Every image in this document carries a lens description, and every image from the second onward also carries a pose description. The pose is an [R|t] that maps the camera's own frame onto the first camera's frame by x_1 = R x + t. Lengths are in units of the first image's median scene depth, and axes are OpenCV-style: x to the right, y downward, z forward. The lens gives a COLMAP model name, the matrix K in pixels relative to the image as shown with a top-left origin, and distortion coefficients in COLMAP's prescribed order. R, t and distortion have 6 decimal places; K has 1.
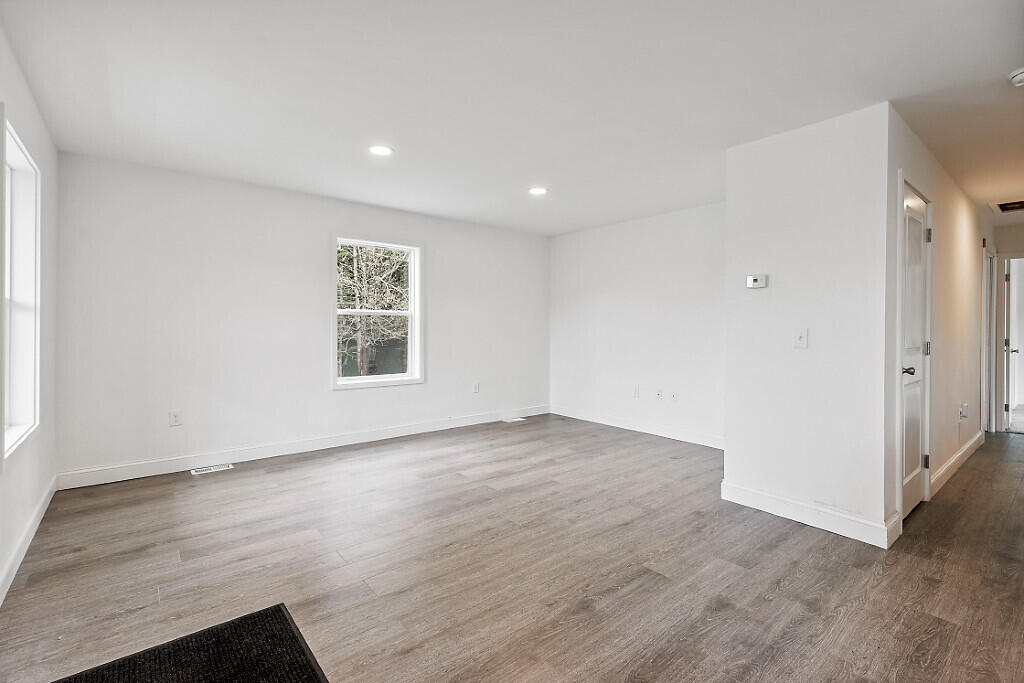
lens RADIAL K [[472.2, 0, 506.8], [0, 472.2, 325.5], [0, 0, 1]] dist [-0.003945, -0.000730]
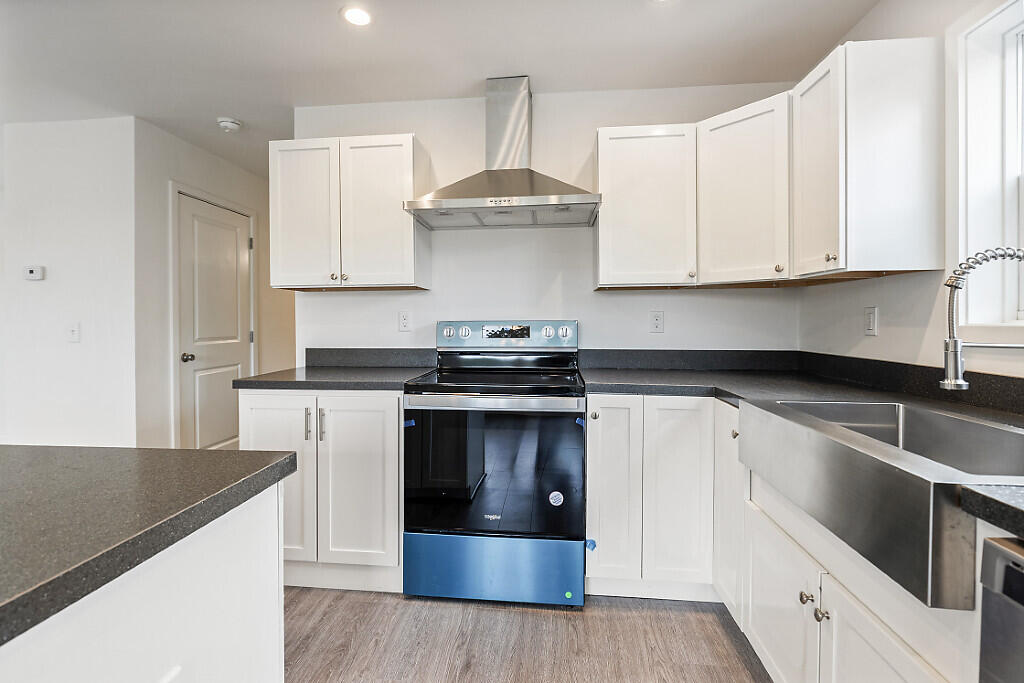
lens RADIAL K [[472.2, 0, 506.8], [0, 472.2, 325.5], [0, 0, 1]] dist [-0.003945, -0.000730]
pose [[0.699141, -0.017568, 0.714768, 0.465520], [0.008011, 0.999828, 0.016740, 0.003460], [-0.714939, -0.005978, 0.699161, -0.302318]]
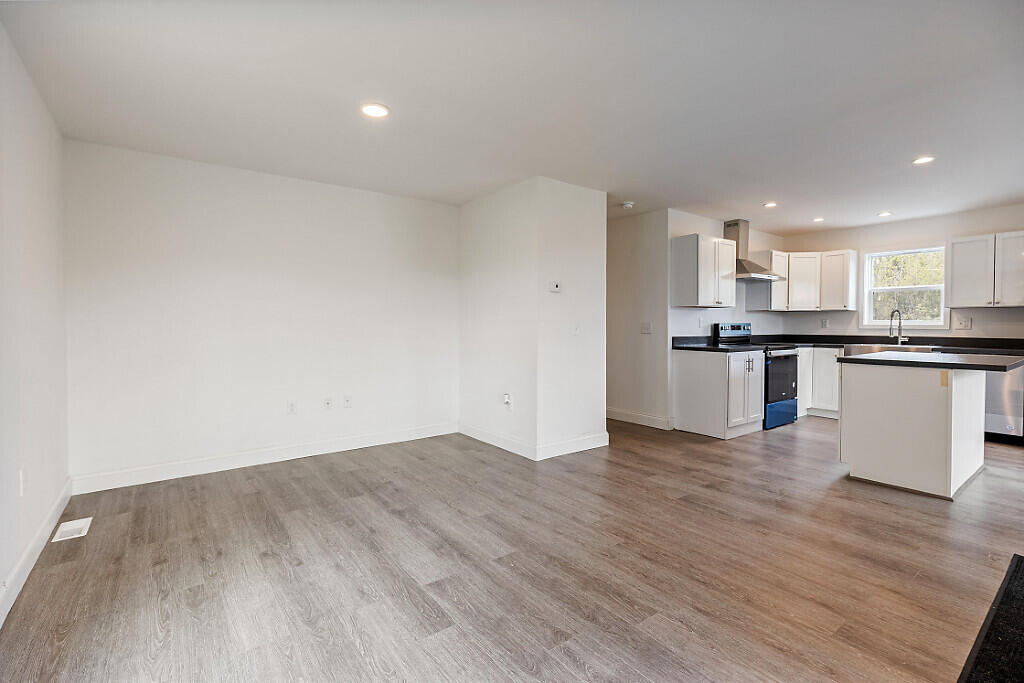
lens RADIAL K [[464.8, 0, 510.7], [0, 464.8, 329.0], [0, 0, 1]] dist [-0.001817, -0.000441]
pose [[0.025359, -0.019830, 0.999482, -0.708344], [-0.002059, 0.999800, 0.019888, -0.000451], [-0.999676, -0.002562, 0.025313, 0.984097]]
